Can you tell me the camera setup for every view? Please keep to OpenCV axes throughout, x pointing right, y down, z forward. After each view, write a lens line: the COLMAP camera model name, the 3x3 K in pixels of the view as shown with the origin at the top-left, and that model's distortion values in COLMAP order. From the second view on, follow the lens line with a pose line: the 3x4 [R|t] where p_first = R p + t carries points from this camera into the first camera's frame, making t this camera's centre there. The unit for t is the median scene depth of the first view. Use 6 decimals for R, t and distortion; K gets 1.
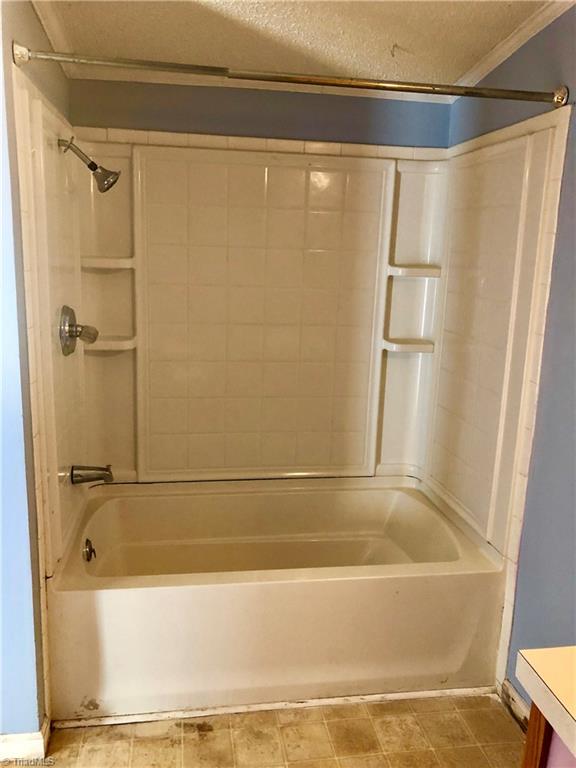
lens RADIAL K [[618.5, 0, 286.4], [0, 618.5, 385.5], [0, 0, 1]] dist [-0.013219, -0.007935]
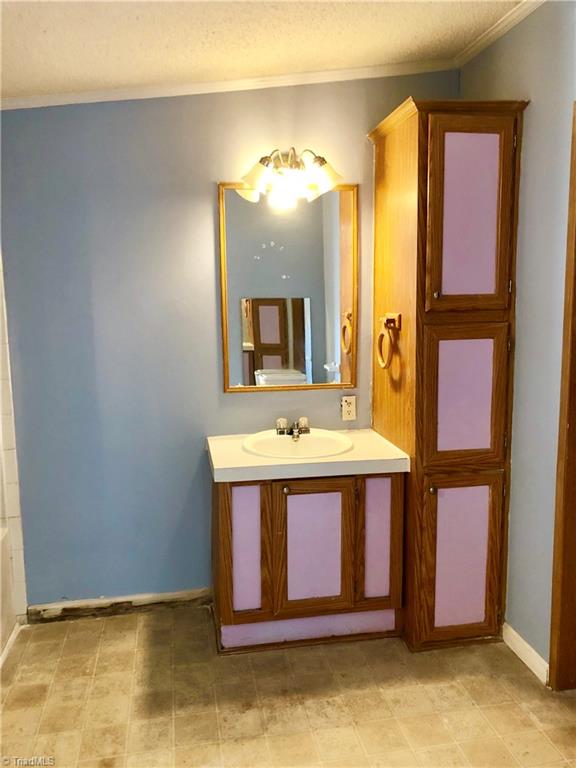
lens RADIAL K [[618.5, 0, 288.0], [0, 618.5, 383.5], [0, 0, 1]] dist [-0.013219, -0.007935]
pose [[-0.028809, -0.179943, 0.983255, -0.502547], [0.216263, 0.959244, 0.181885, -0.053925], [-0.975910, 0.217882, 0.011280, 0.203148]]
